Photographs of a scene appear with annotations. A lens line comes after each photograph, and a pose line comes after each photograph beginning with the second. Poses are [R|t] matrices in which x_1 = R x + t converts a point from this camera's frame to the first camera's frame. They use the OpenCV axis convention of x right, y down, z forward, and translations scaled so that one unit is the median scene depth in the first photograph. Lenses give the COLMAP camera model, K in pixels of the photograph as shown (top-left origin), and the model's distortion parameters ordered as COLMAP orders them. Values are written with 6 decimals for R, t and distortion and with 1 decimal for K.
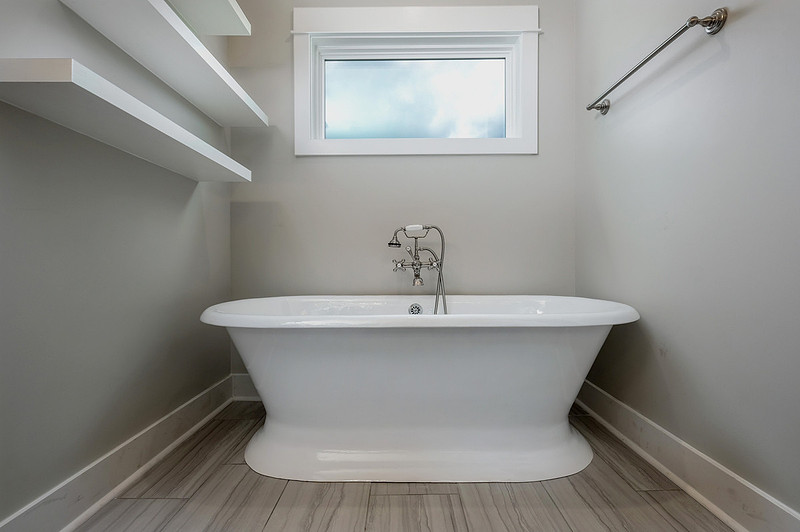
lens RADIAL K [[360.0, 0, 395.8], [0, 360.0, 261.2], [0, 0, 1]] dist [0.000374, 0.000349]
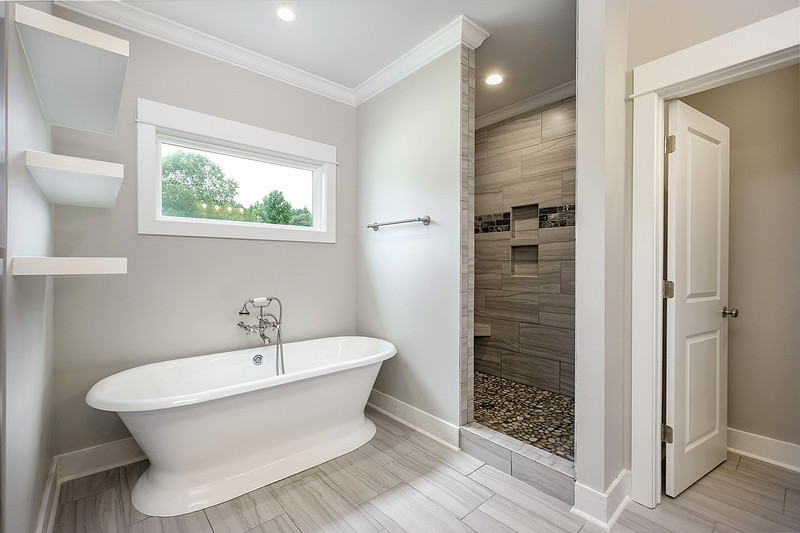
lens RADIAL K [[360.0, 0, 395.8], [0, 360.0, 261.7], [0, 0, 1]] dist [0.000374, 0.000349]
pose [[0.762195, 0.003521, 0.647338, -0.579430], [-0.006385, 0.999977, 0.002080, -0.322288], [-0.647316, -0.005719, 0.762200, -0.485073]]
